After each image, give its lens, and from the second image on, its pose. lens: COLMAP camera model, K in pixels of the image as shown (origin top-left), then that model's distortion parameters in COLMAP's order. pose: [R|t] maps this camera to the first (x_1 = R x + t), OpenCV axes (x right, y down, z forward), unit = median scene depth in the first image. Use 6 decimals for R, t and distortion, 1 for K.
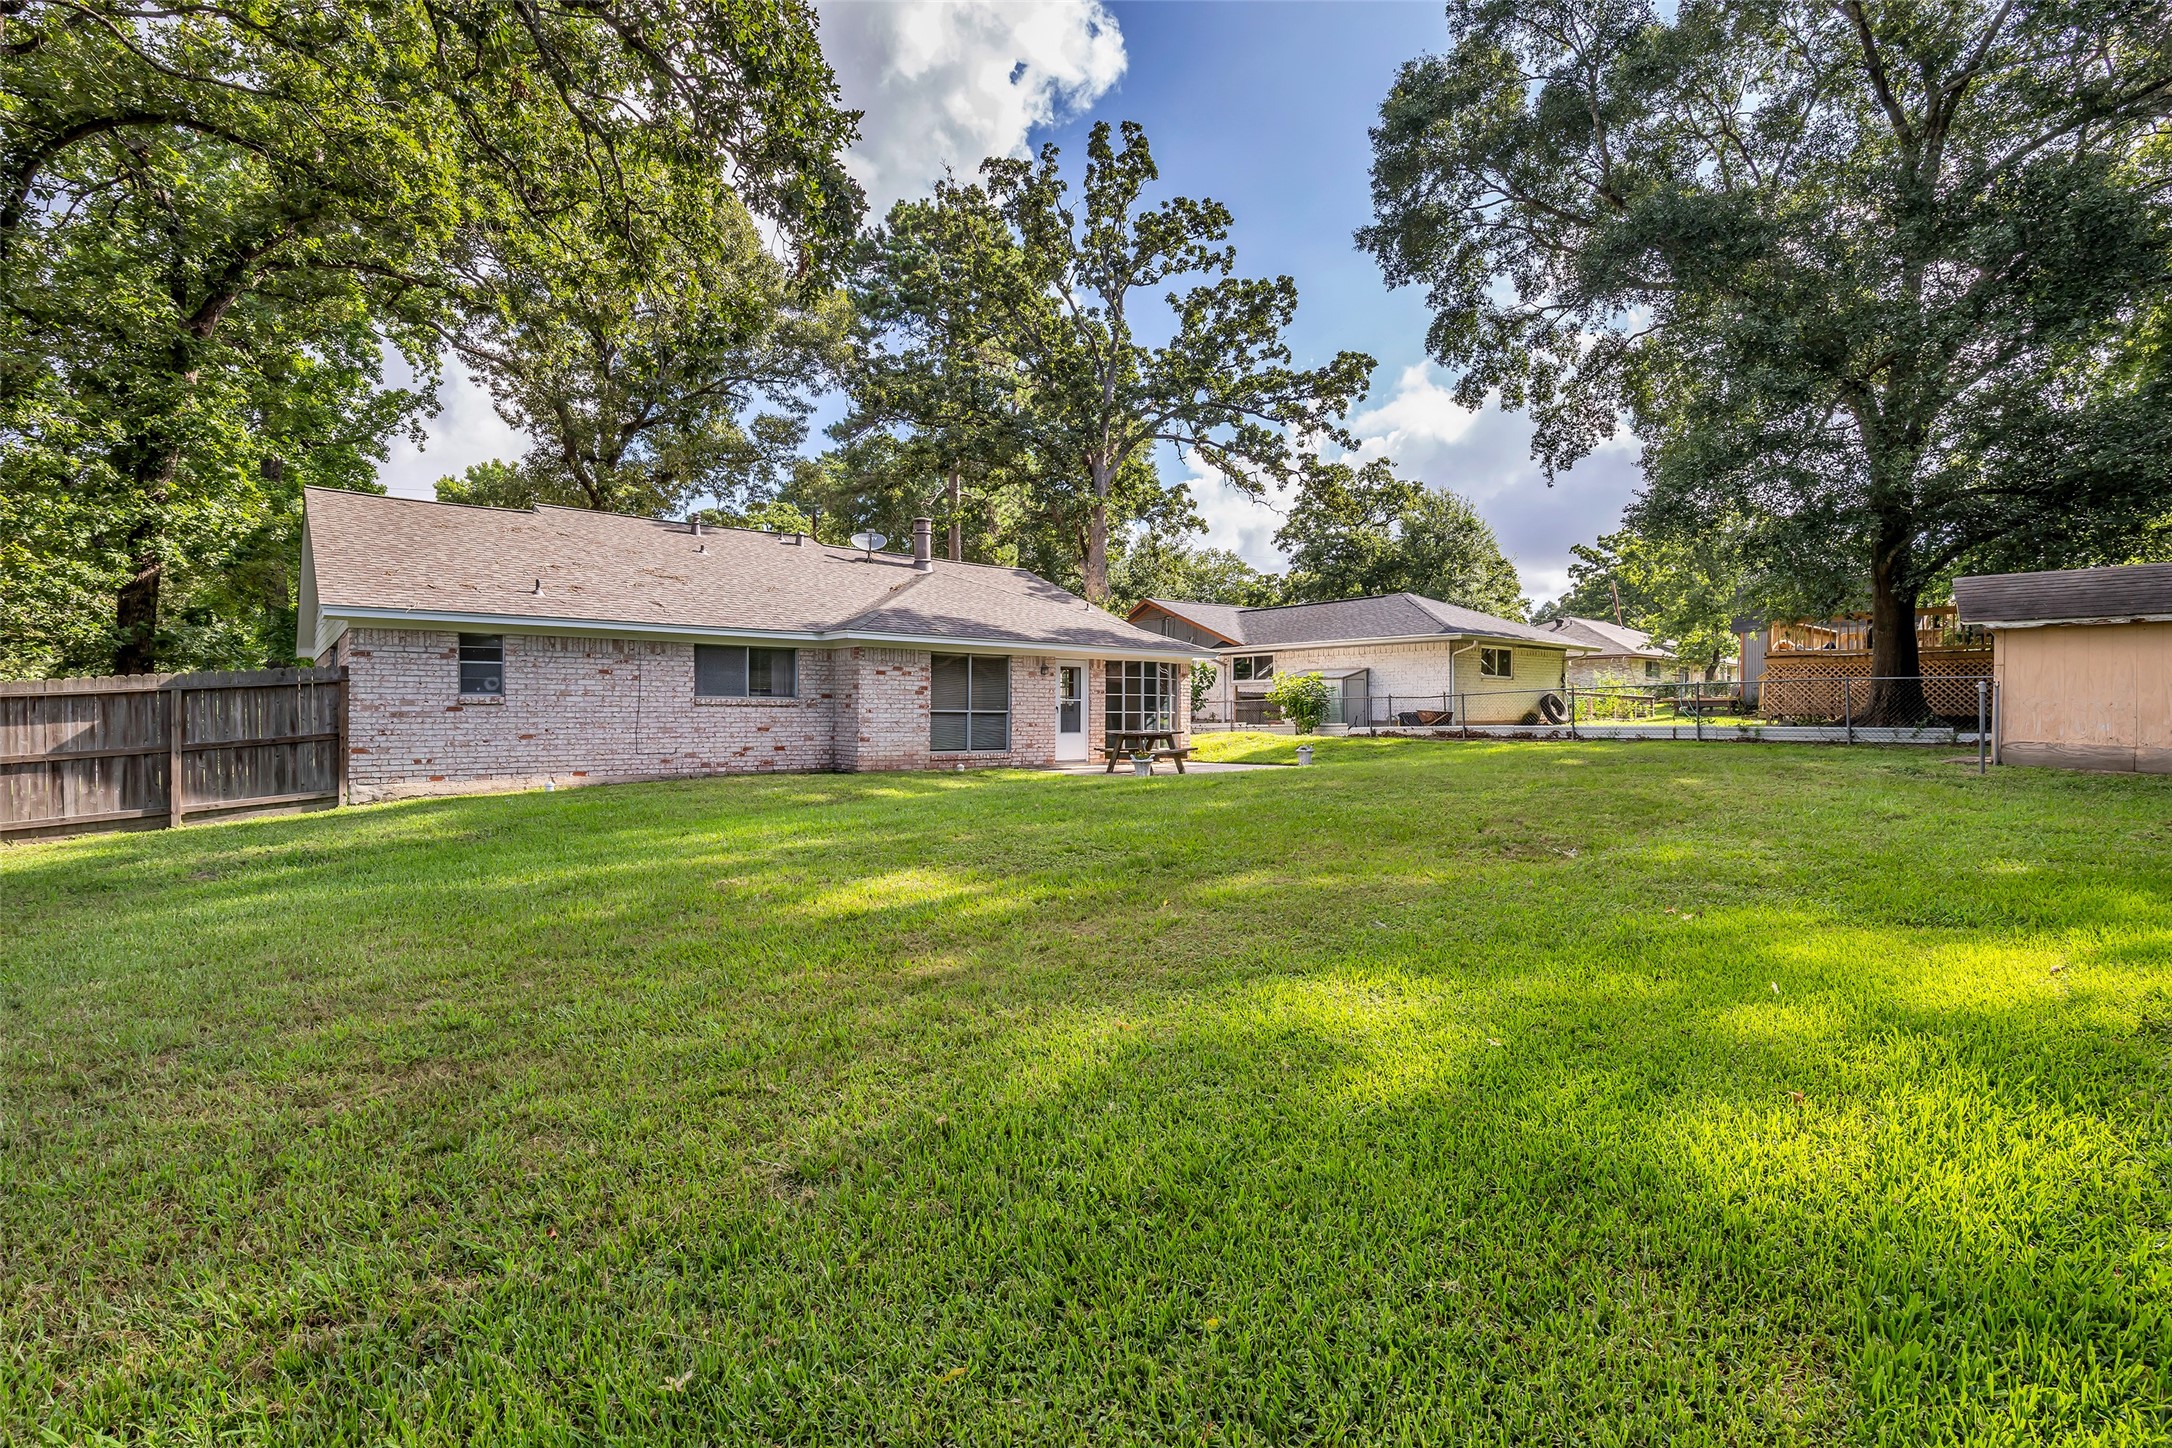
lens RADIAL K [[1003.1, 0, 1091.7], [0, 1003.1, 712.6], [0, 0, 1]] dist [-0.020367, 0.010912]
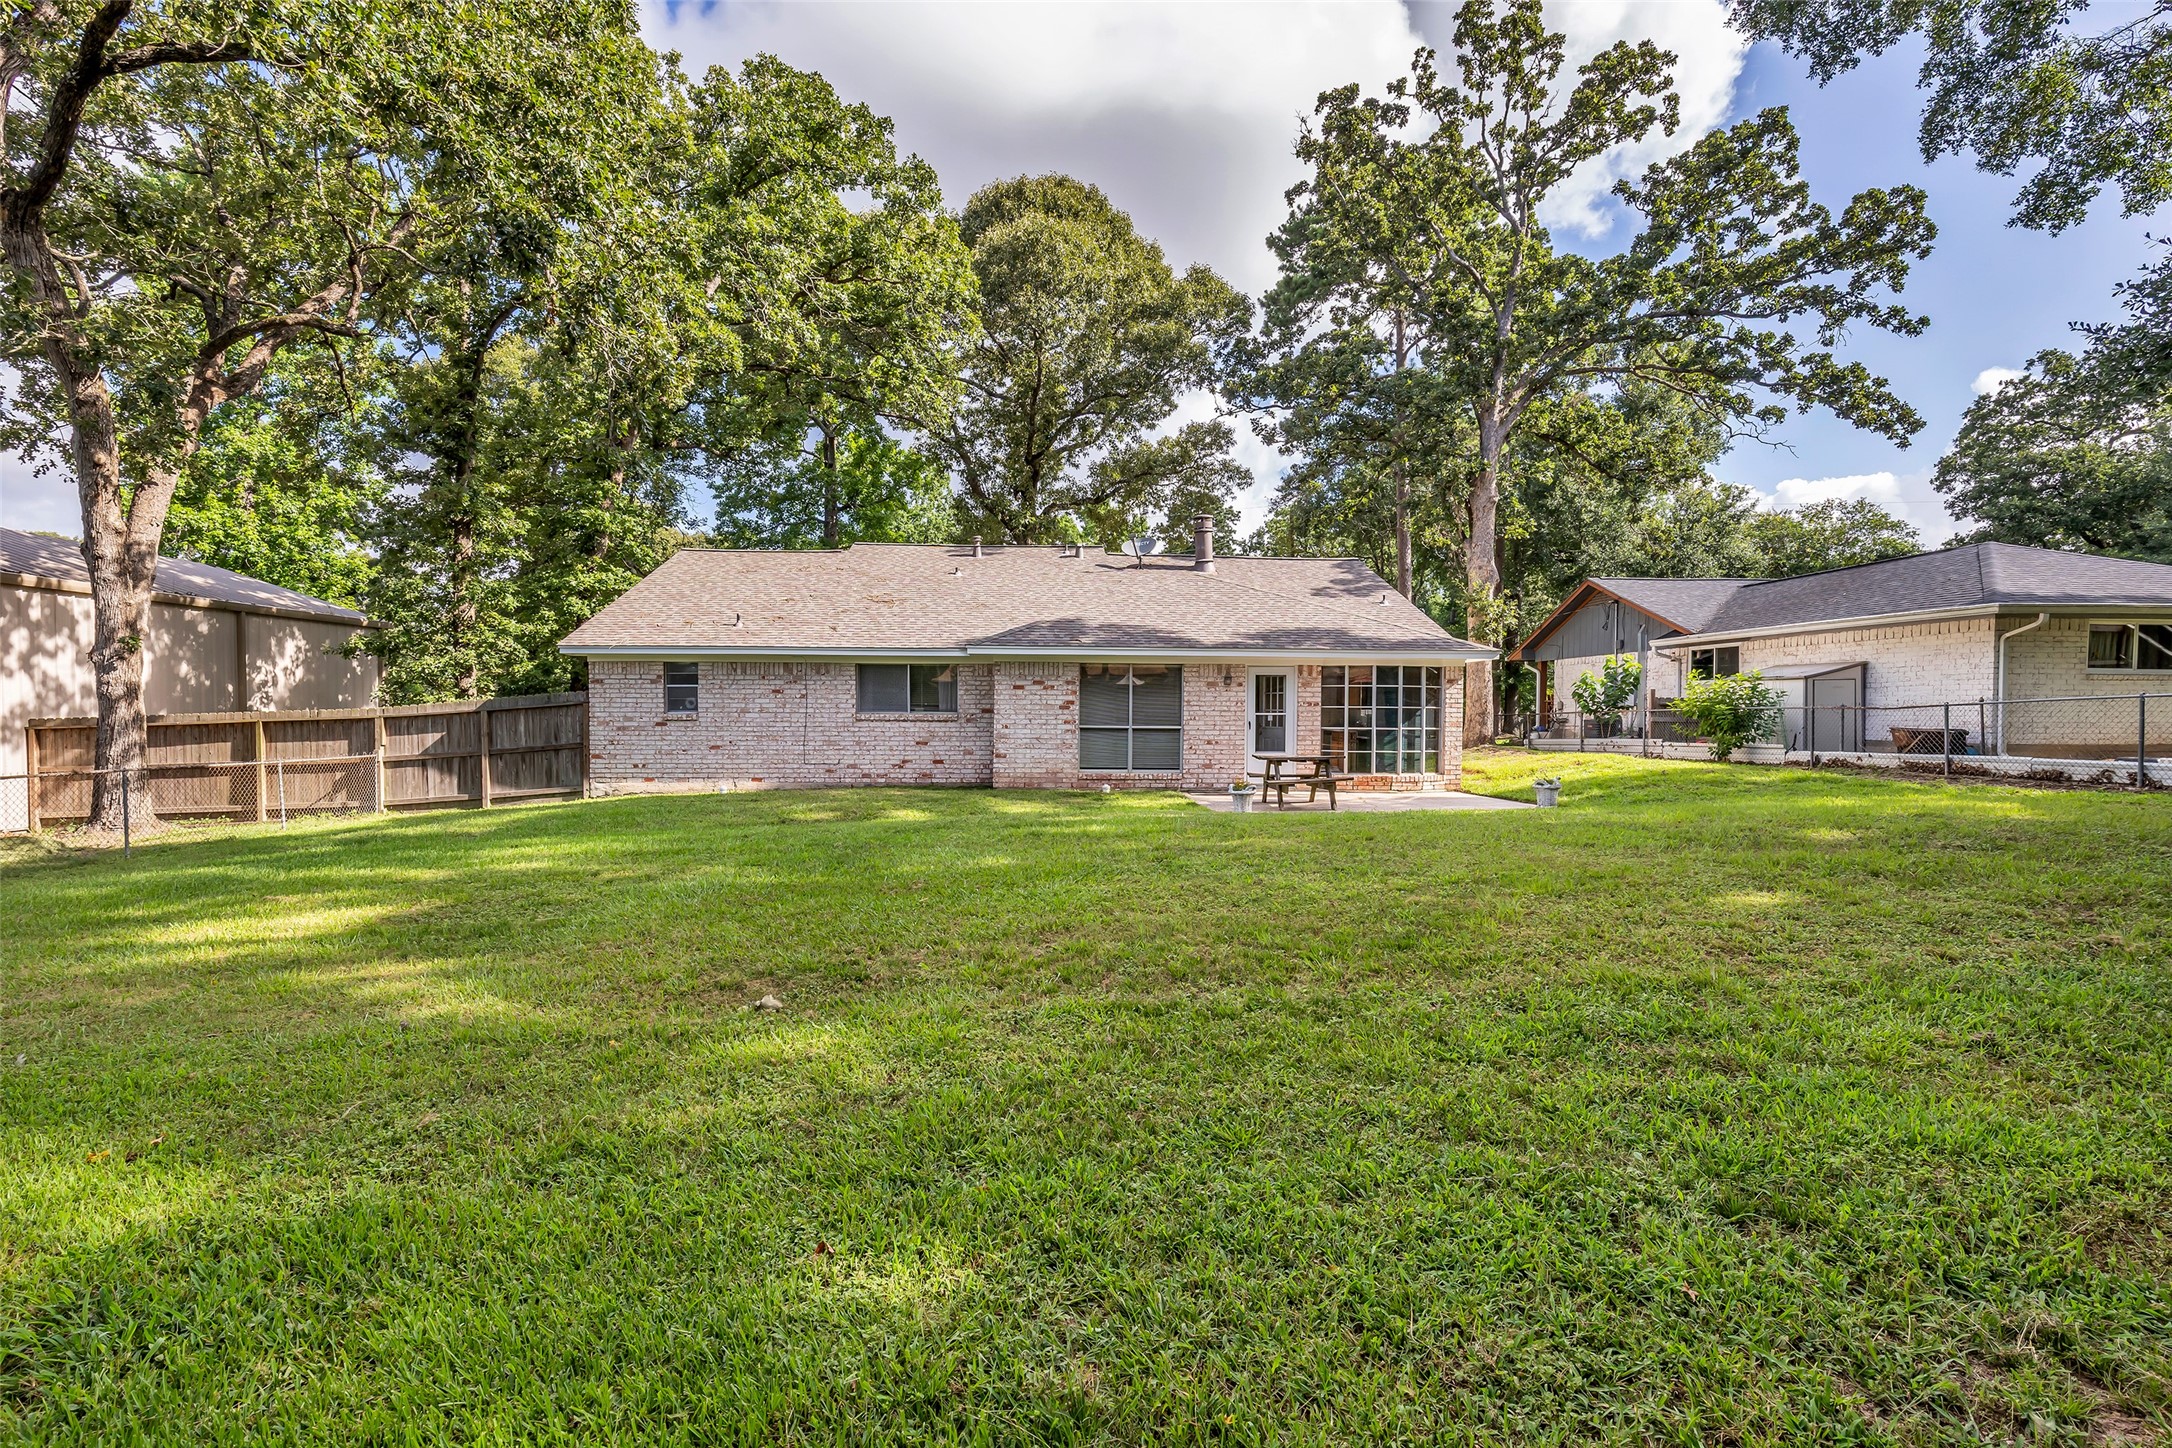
lens RADIAL K [[995.8, 0, 1077.7], [0, 995.8, 738.7], [0, 0, 1]] dist [-0.018652, 0.004329]
pose [[0.801188, 0.019552, -0.598093, 0.377025], [-0.002640, 0.999572, 0.029139, -0.016782], [0.598406, -0.021767, 0.800897, 0.234834]]
